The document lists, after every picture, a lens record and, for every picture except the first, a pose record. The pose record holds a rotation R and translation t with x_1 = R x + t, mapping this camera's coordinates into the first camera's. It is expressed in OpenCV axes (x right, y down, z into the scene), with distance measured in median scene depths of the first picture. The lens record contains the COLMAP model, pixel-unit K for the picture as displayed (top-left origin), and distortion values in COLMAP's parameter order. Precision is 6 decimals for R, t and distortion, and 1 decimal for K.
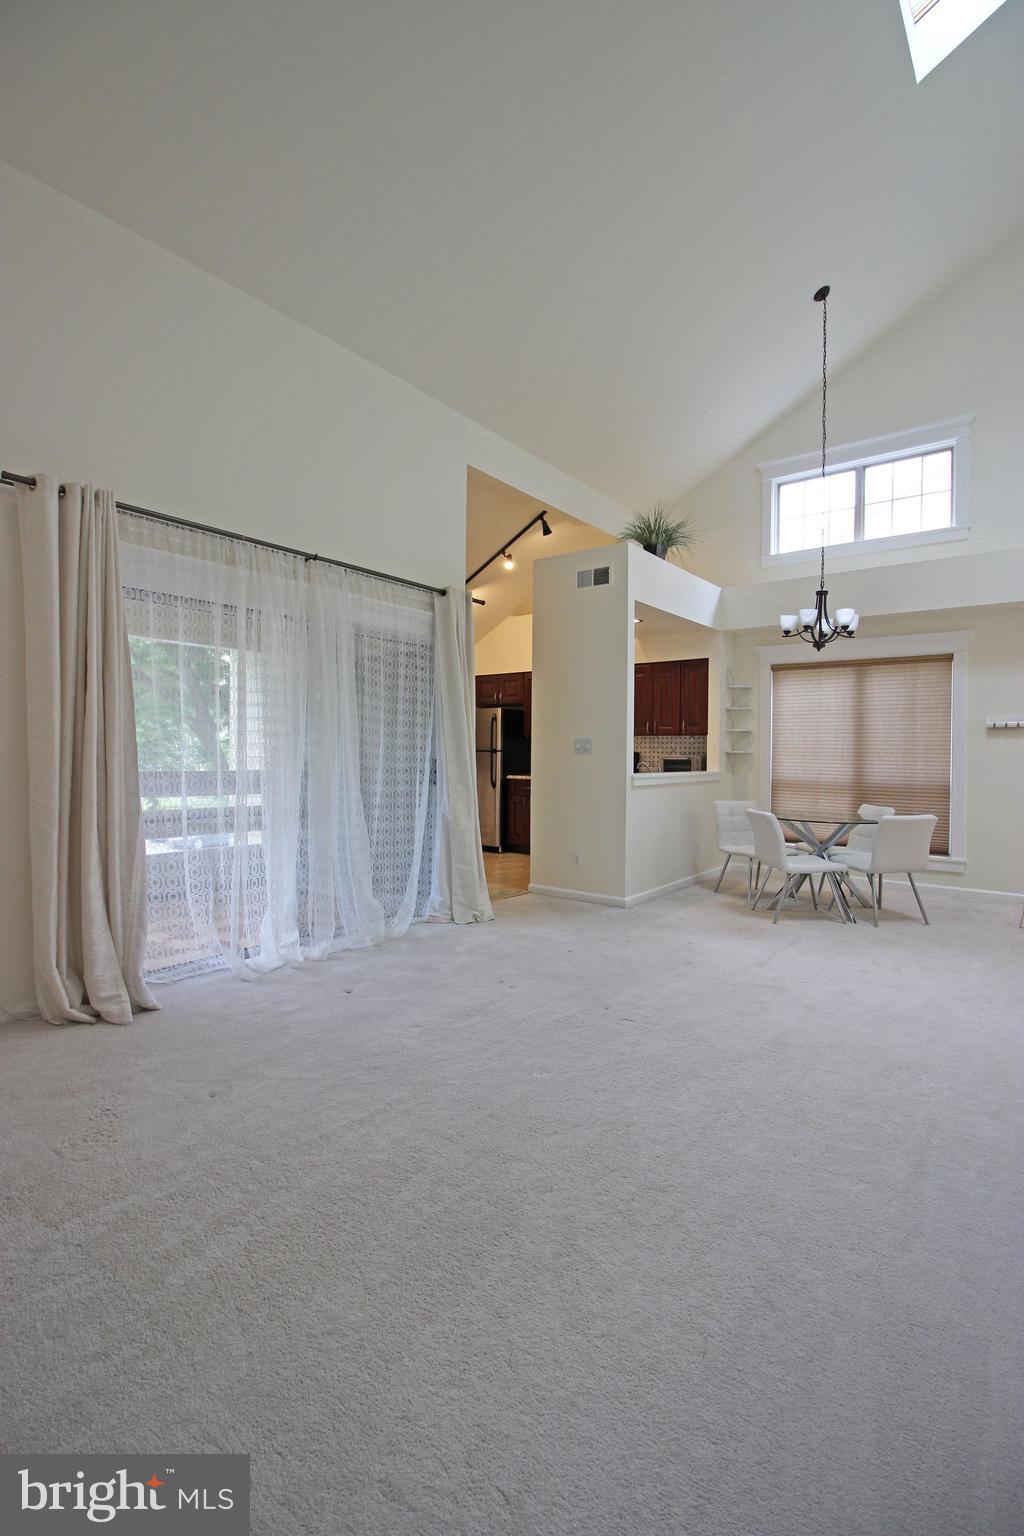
lens RADIAL K [[714.9, 0, 493.3], [0, 714.9, 752.6], [0, 0, 1]] dist [-0.001414, -0.007278]
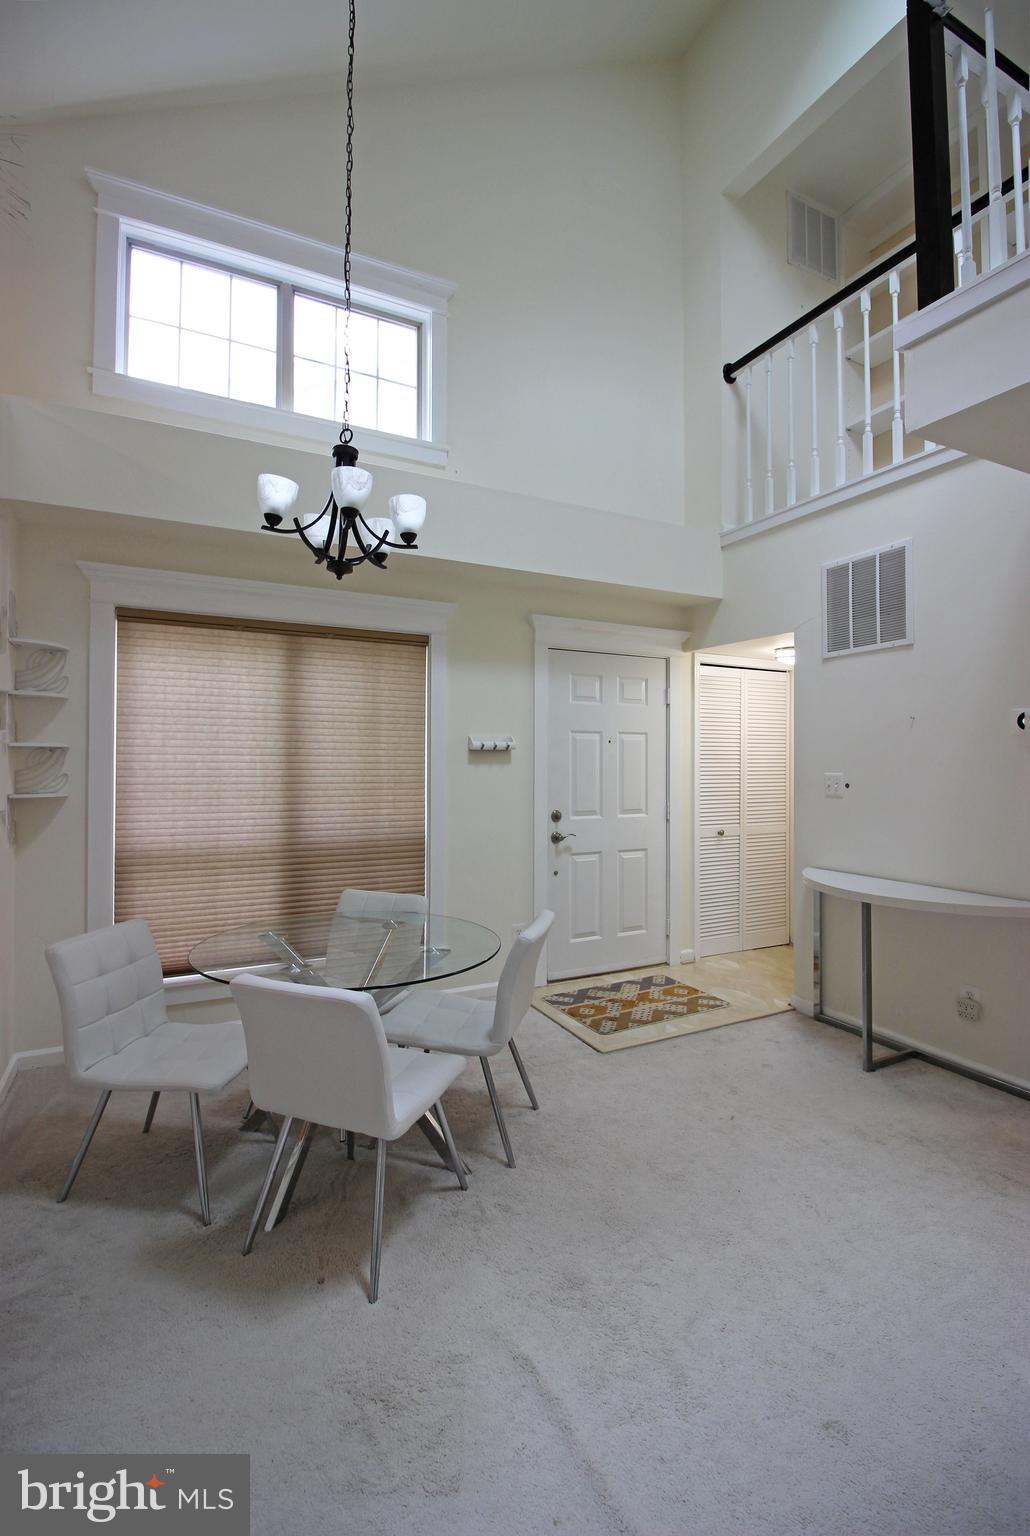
lens RADIAL K [[714.9, 0, 519.7], [0, 714.9, 752.3], [0, 0, 1]] dist [-0.001414, -0.007278]
pose [[0.411230, 0.006288, 0.911510, 0.076020], [0.008045, 0.999912, -0.010528, -0.021914], [-0.911496, 0.011663, 0.411144, 0.599092]]
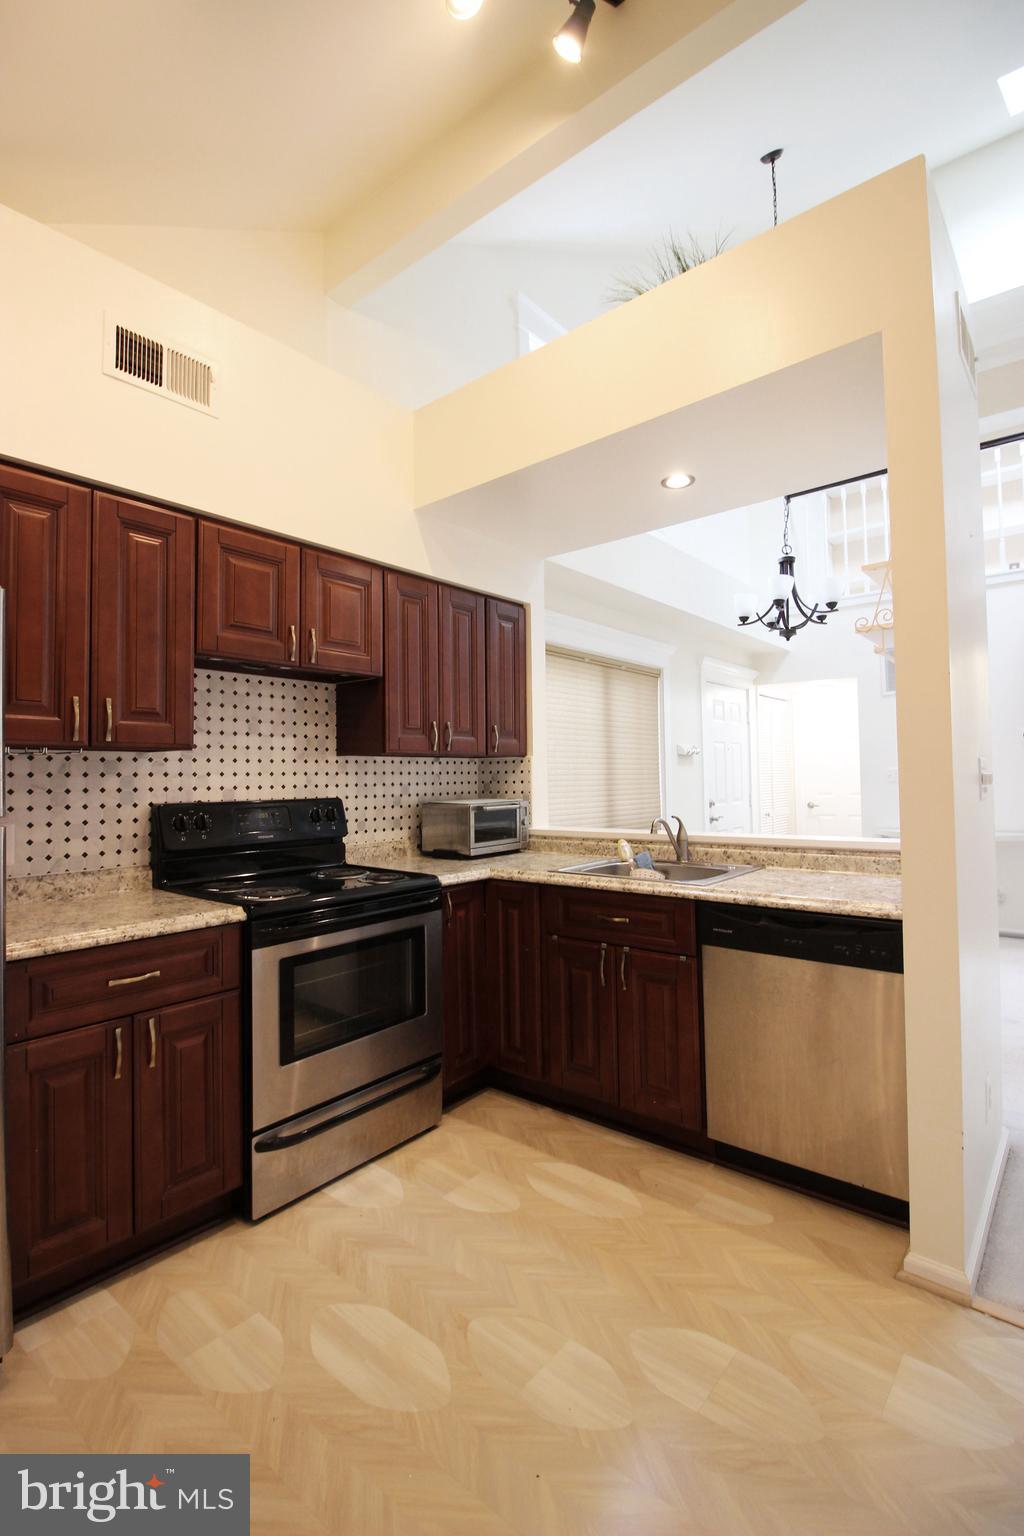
lens RADIAL K [[714.9, 0, 503.8], [0, 714.9, 758.3], [0, 0, 1]] dist [-0.001414, -0.007278]
pose [[0.023565, 0.020831, 0.999505, -0.212059], [0.024252, 0.999477, -0.021402, -0.013715], [-0.999428, 0.024744, 0.023047, 1.072968]]
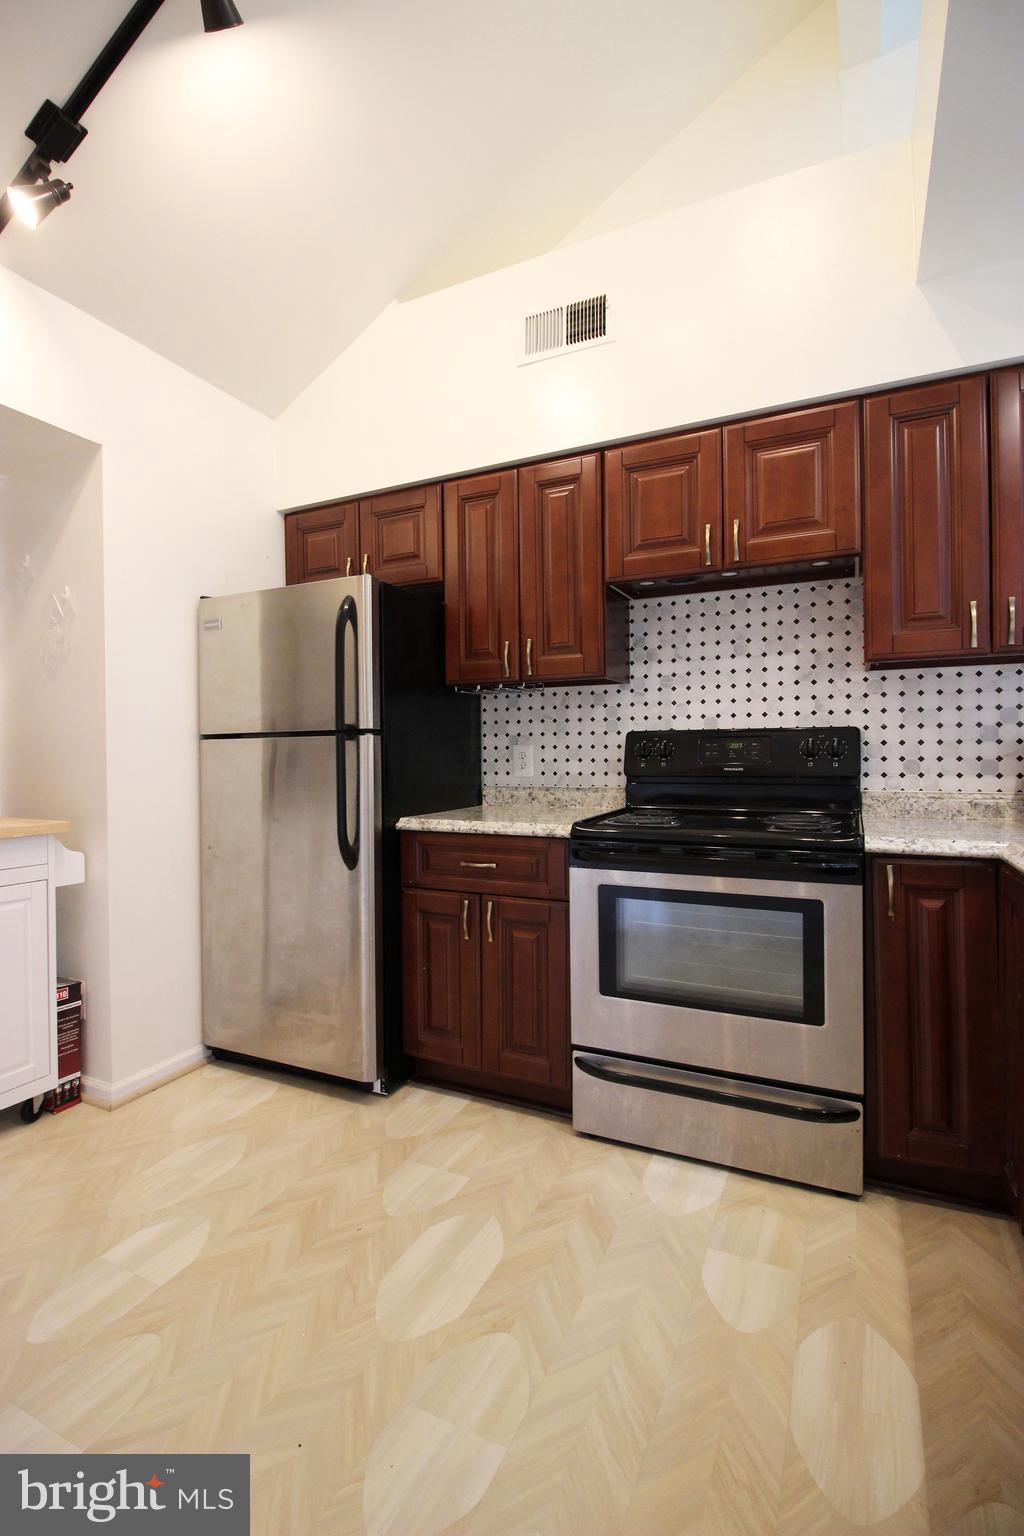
lens RADIAL K [[714.9, 0, 513.8], [0, 714.9, 758.9], [0, 0, 1]] dist [-0.001414, -0.007278]
pose [[0.973380, -0.015400, 0.228681, -0.000395], [0.016362, 0.999863, -0.002312, 0.012527], [-0.228614, 0.005992, 0.973499, 0.892440]]
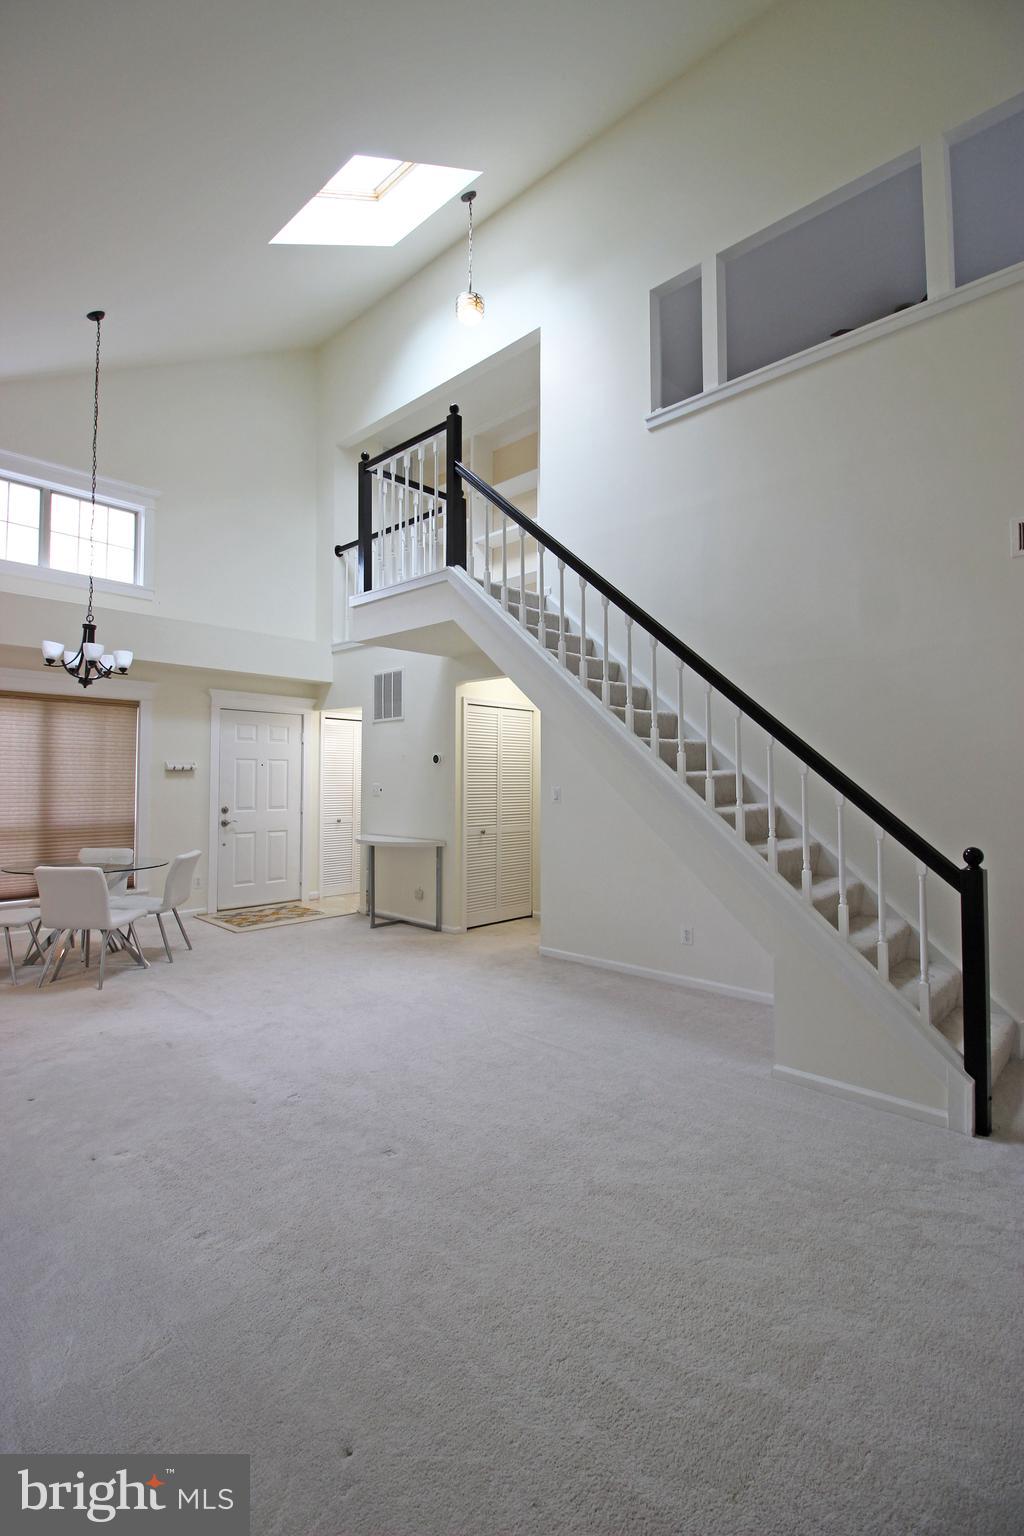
lens RADIAL K [[714.9, 0, 517.2], [0, 714.9, 757.2], [0, 0, 1]] dist [-0.001414, -0.007278]
pose [[0.089855, 0.023084, 0.995687, -0.353167], [0.003955, 0.999715, -0.023534, -0.022999], [-0.995947, 0.006052, 0.089738, 0.299459]]
